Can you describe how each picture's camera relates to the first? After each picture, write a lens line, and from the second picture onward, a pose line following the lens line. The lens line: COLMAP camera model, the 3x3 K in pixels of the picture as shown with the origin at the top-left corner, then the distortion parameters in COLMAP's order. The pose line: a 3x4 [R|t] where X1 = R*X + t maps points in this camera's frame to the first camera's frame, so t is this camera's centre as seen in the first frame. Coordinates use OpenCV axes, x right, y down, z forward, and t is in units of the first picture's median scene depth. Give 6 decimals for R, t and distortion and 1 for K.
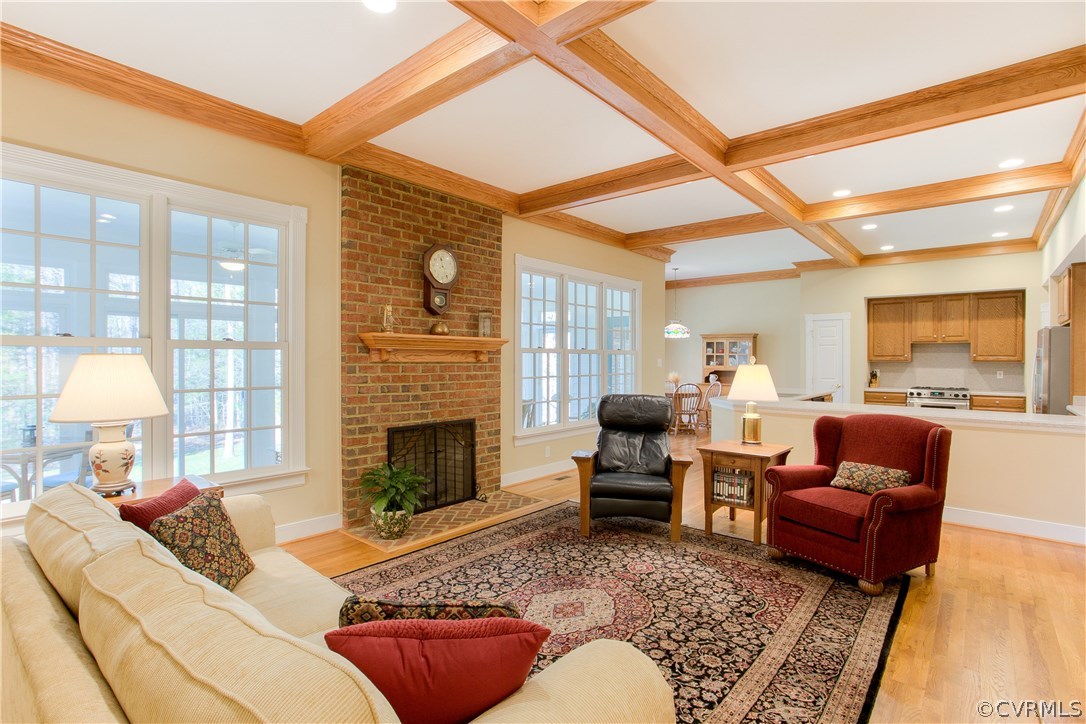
lens RADIAL K [[525.9, 0, 536.5], [0, 525.9, 361.3], [0, 0, 1]] dist [-0.060451, 0.034696]
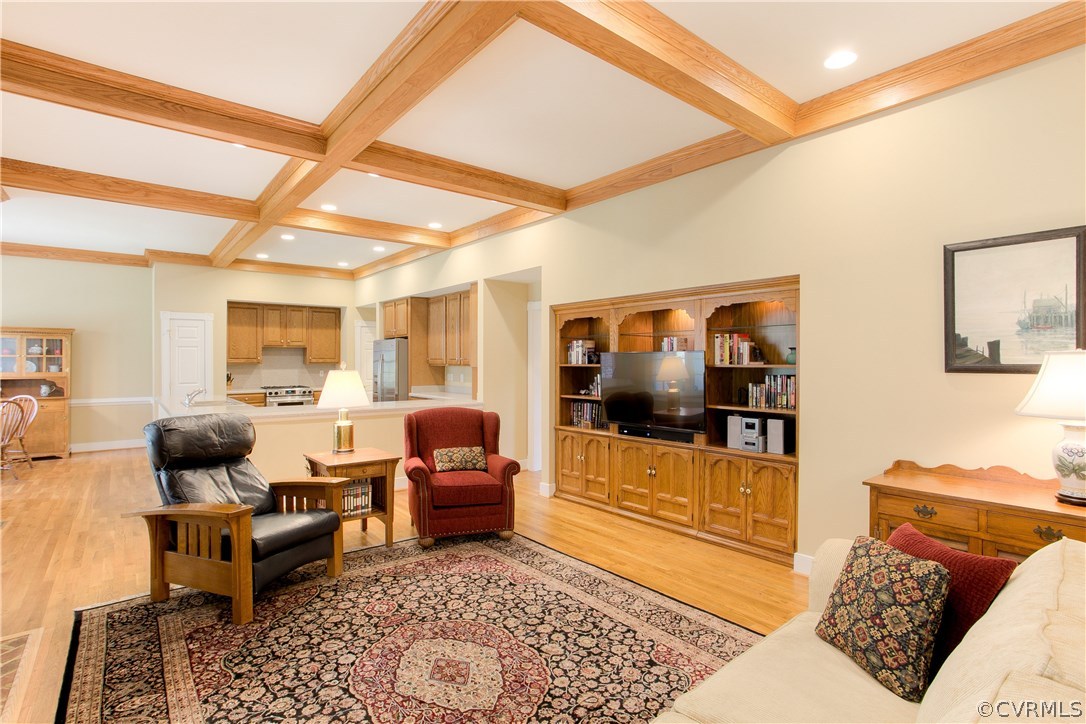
lens RADIAL K [[525.9, 0, 536.5], [0, 525.9, 361.3], [0, 0, 1]] dist [-0.060451, 0.034696]
pose [[0.188399, -0.005481, 0.982077, -0.545534], [0.005864, 0.999973, 0.004456, -0.014356], [-0.982075, 0.004920, 0.188426, 0.536727]]
